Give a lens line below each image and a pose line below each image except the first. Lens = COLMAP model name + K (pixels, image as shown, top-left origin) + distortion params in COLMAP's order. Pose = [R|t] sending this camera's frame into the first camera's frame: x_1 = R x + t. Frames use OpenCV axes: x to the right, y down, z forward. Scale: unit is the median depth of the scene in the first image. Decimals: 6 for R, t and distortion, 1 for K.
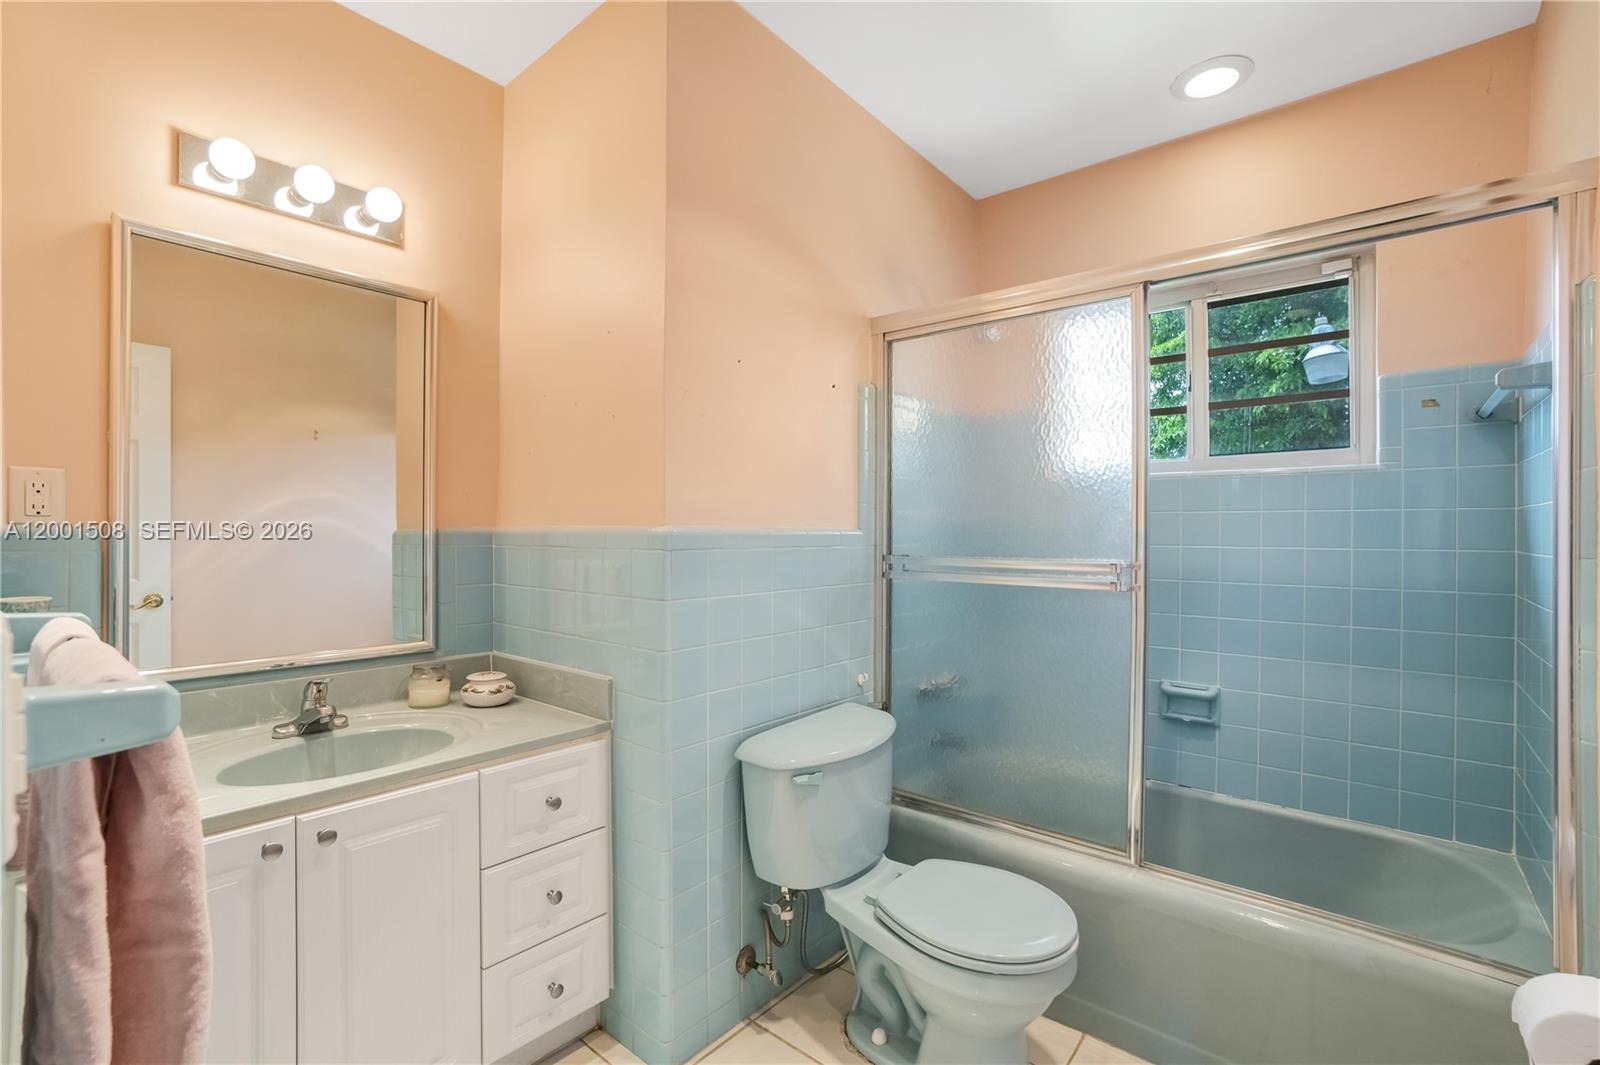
lens RADIAL K [[717.1, 0, 787.2], [0, 717.1, 519.6], [0, 0, 1]] dist [-0.064218, 0.028279]
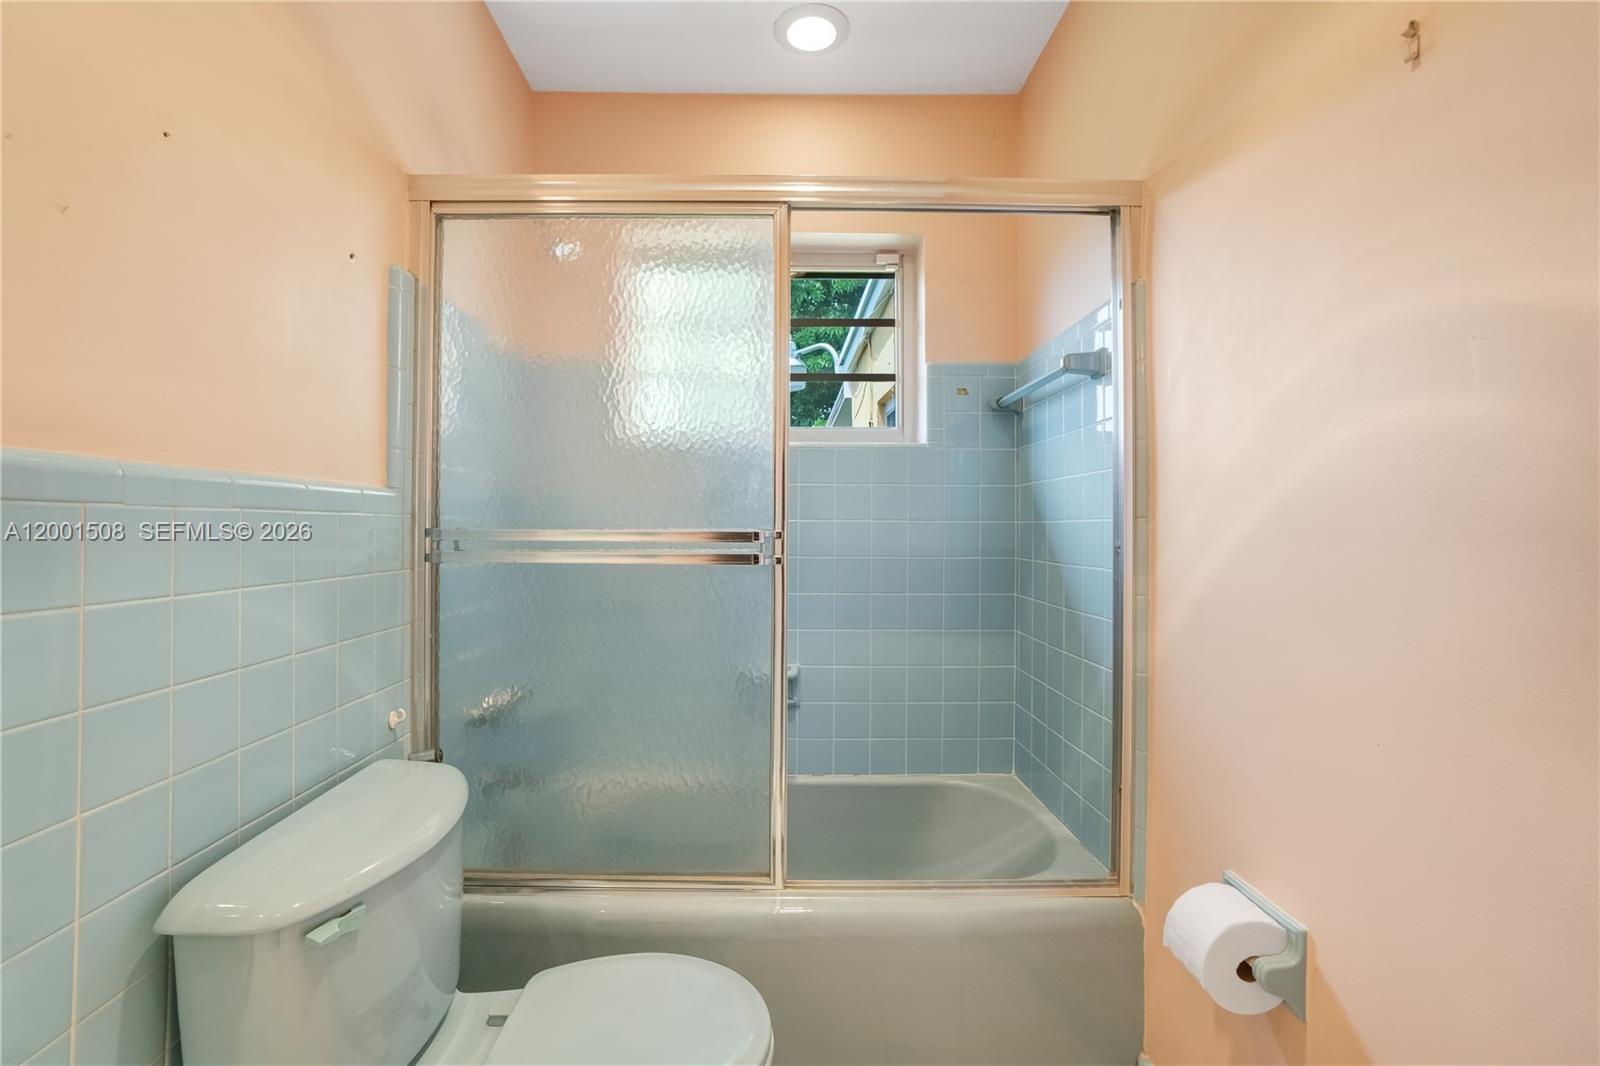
lens RADIAL K [[717.1, 0, 787.2], [0, 717.1, 520.1], [0, 0, 1]] dist [-0.064218, 0.028279]
pose [[0.754426, 0.004340, 0.656371, -0.047331], [-0.012901, 0.999883, 0.008217, 0.033909], [-0.656259, -0.014667, 0.754393, 0.294691]]
